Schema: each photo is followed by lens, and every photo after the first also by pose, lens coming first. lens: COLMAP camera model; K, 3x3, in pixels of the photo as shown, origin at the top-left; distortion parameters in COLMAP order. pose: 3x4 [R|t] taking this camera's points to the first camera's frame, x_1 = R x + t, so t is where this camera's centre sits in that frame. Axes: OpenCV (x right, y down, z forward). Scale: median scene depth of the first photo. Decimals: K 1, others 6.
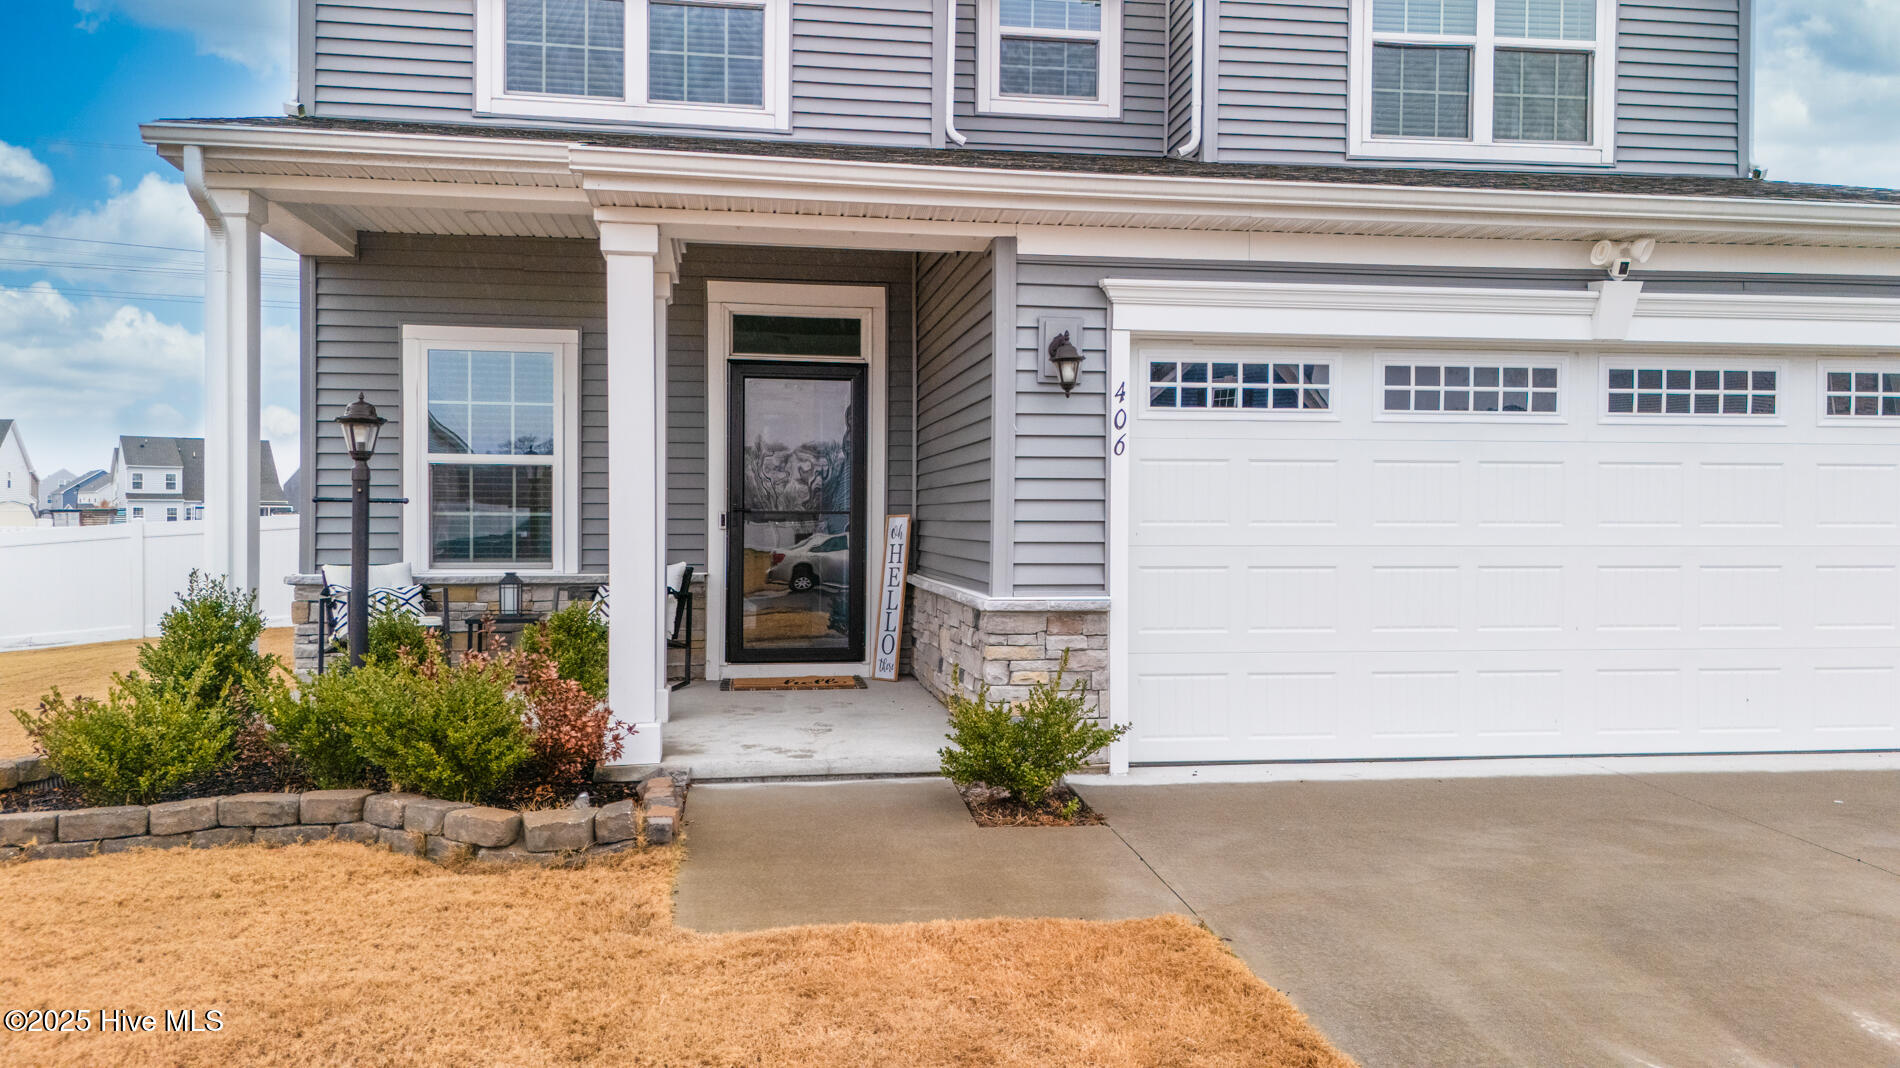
lens RADIAL K [[1381.5, 0, 950.0], [0, 1381.5, 534.0], [0, 0, 1]] dist [0.142471, -0.192171]
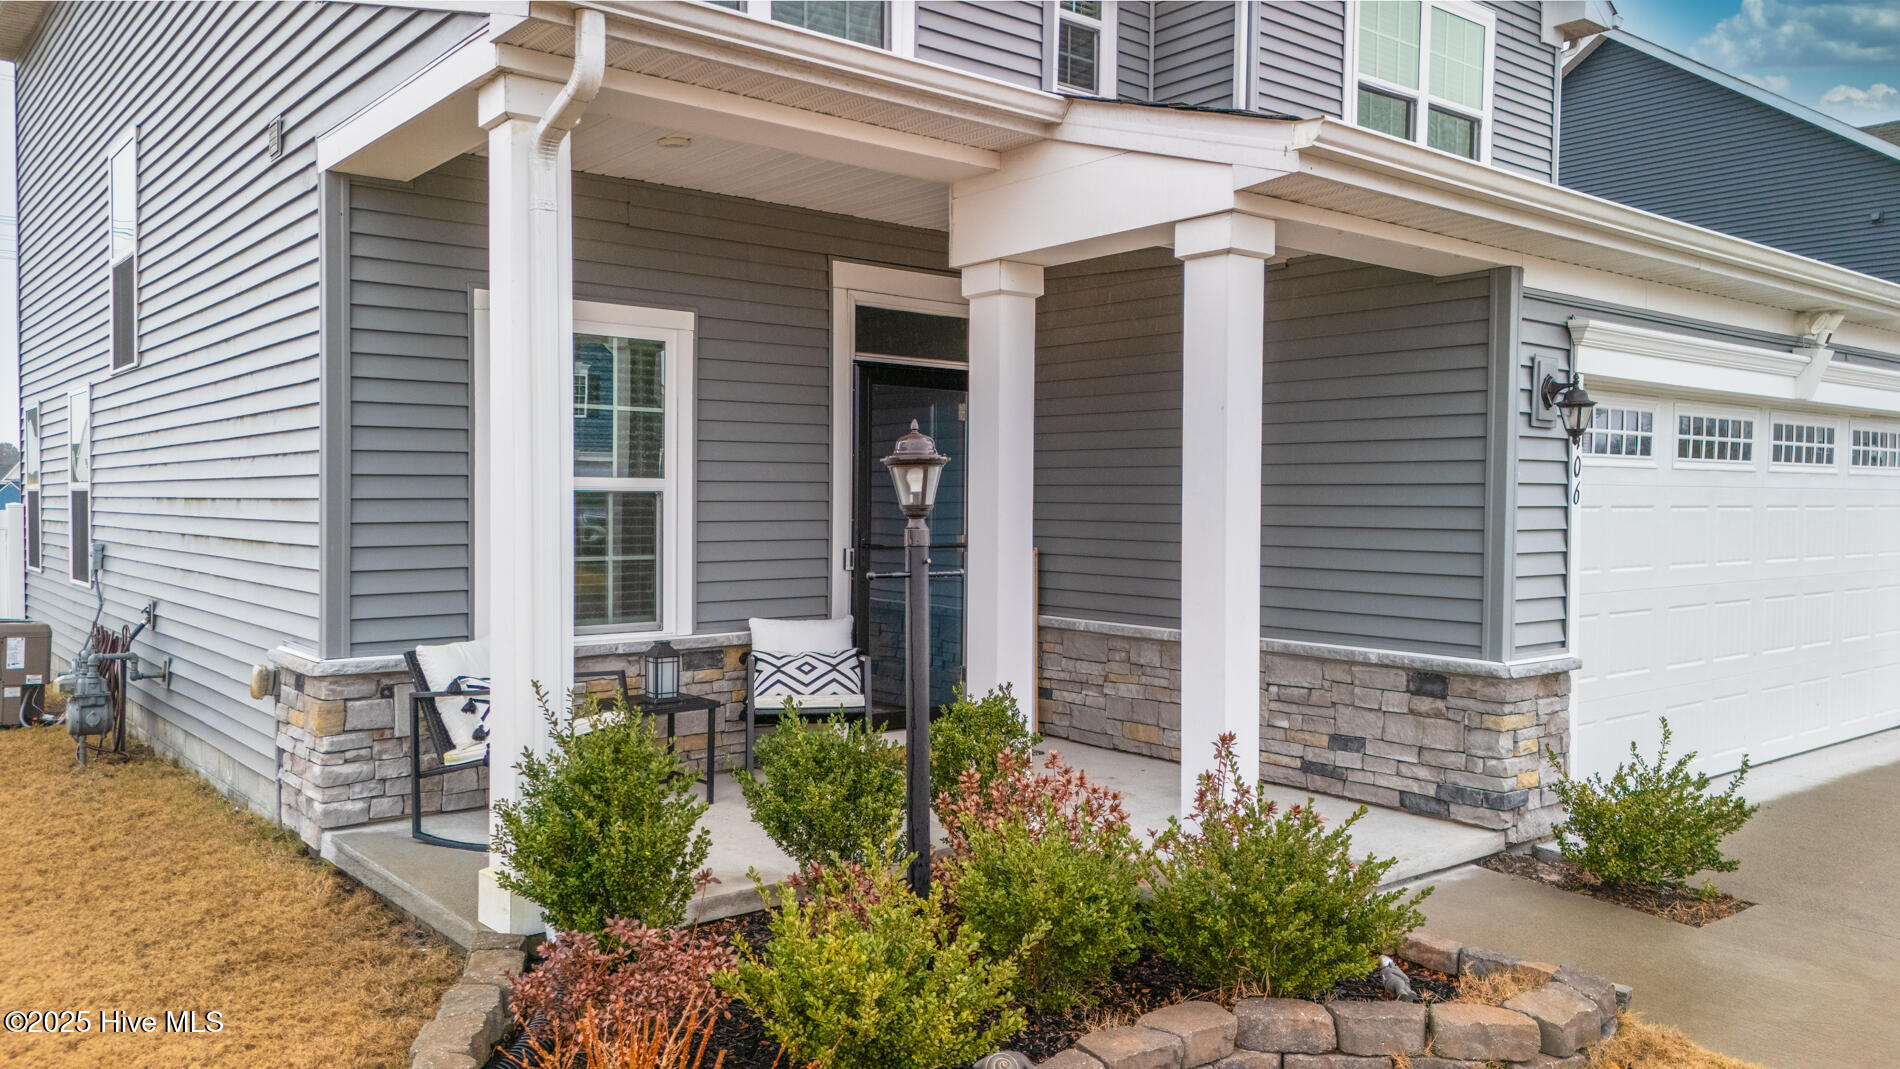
lens RADIAL K [[1381.5, 0, 950.0], [0, 1381.5, 534.5], [0, 0, 1]] dist [0.142471, -0.192171]
pose [[0.857871, -0.012289, 0.513718, -0.743026], [0.002840, 0.999812, 0.019175, -0.055940], [-0.513857, -0.014991, 0.857745, 0.391826]]
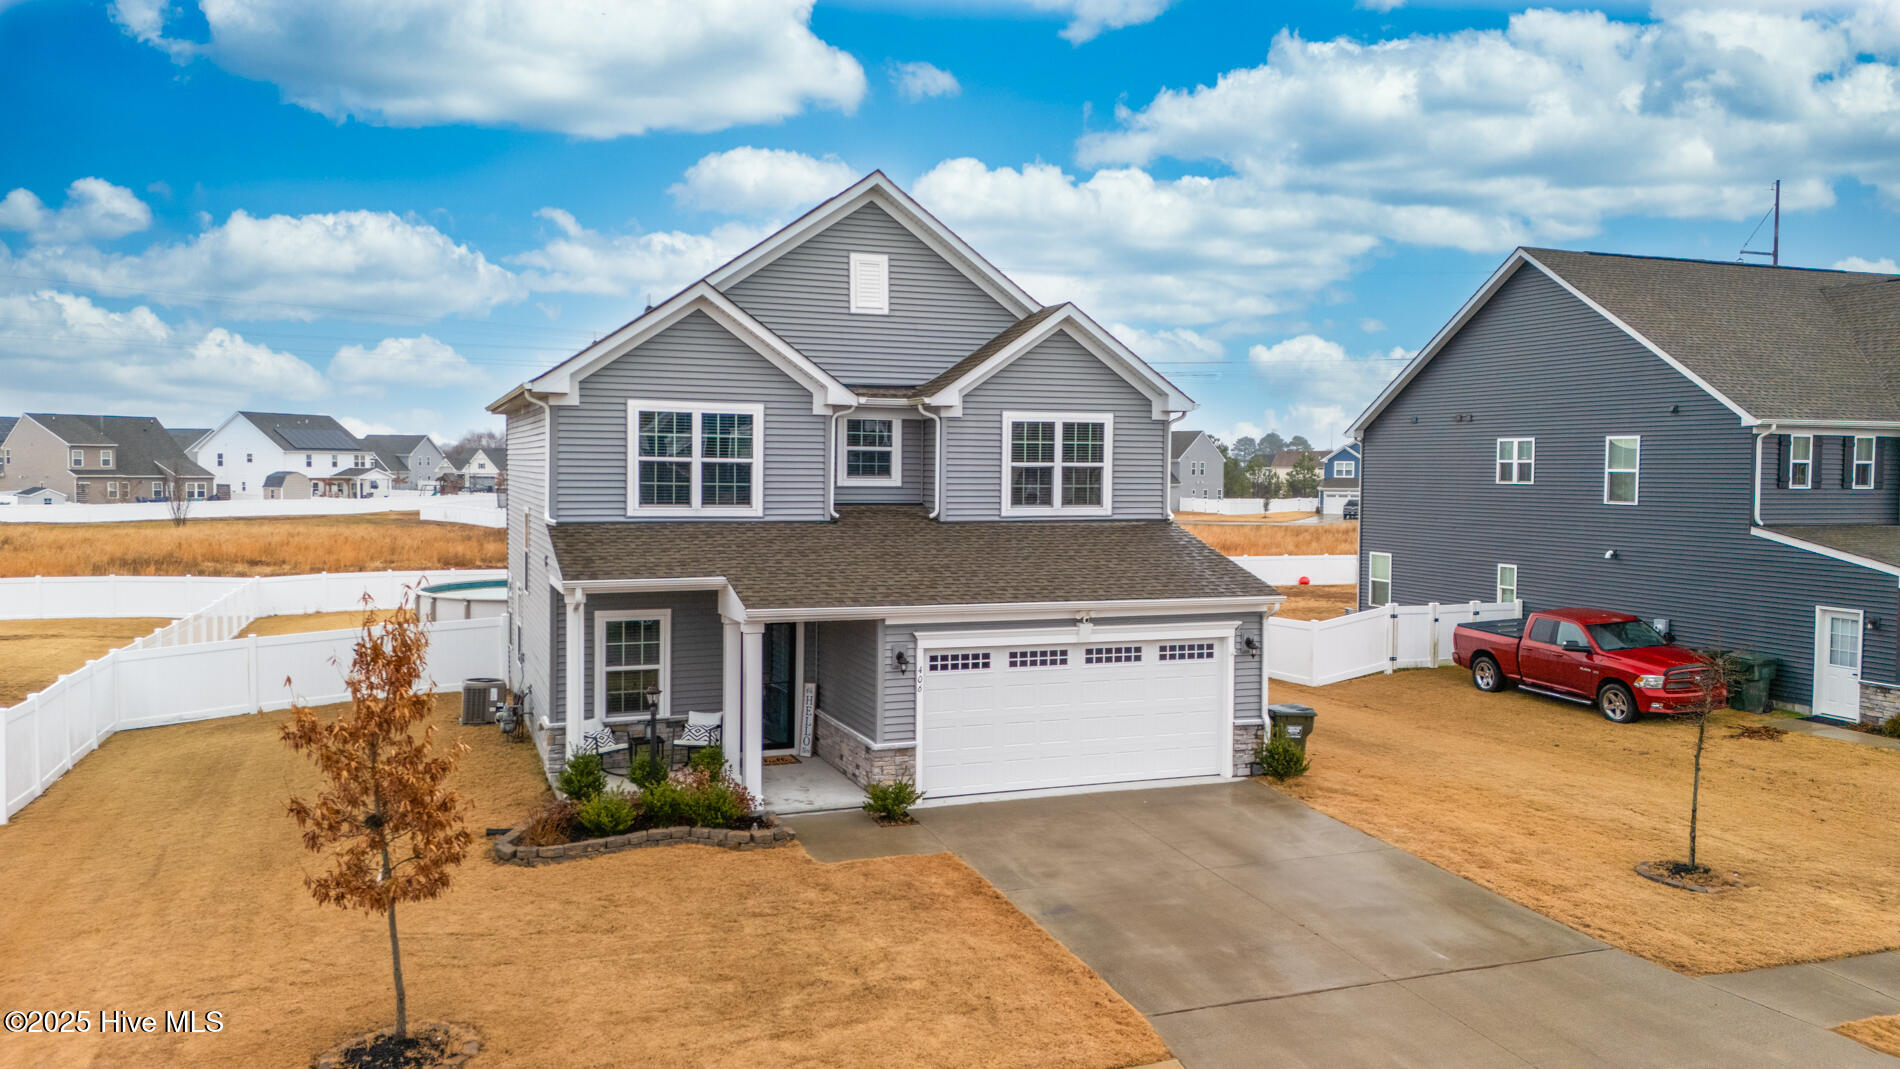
lens RADIAL K [[1381.5, 0, 950.0], [0, 1381.5, 534.5], [0, 0, 1]] dist [0.142471, -0.192171]
pose [[0.976298, -0.006704, 0.216326, -0.432229], [-0.002440, 0.999116, 0.041976, -0.502161], [-0.216416, -0.041509, 0.975418, -1.783715]]
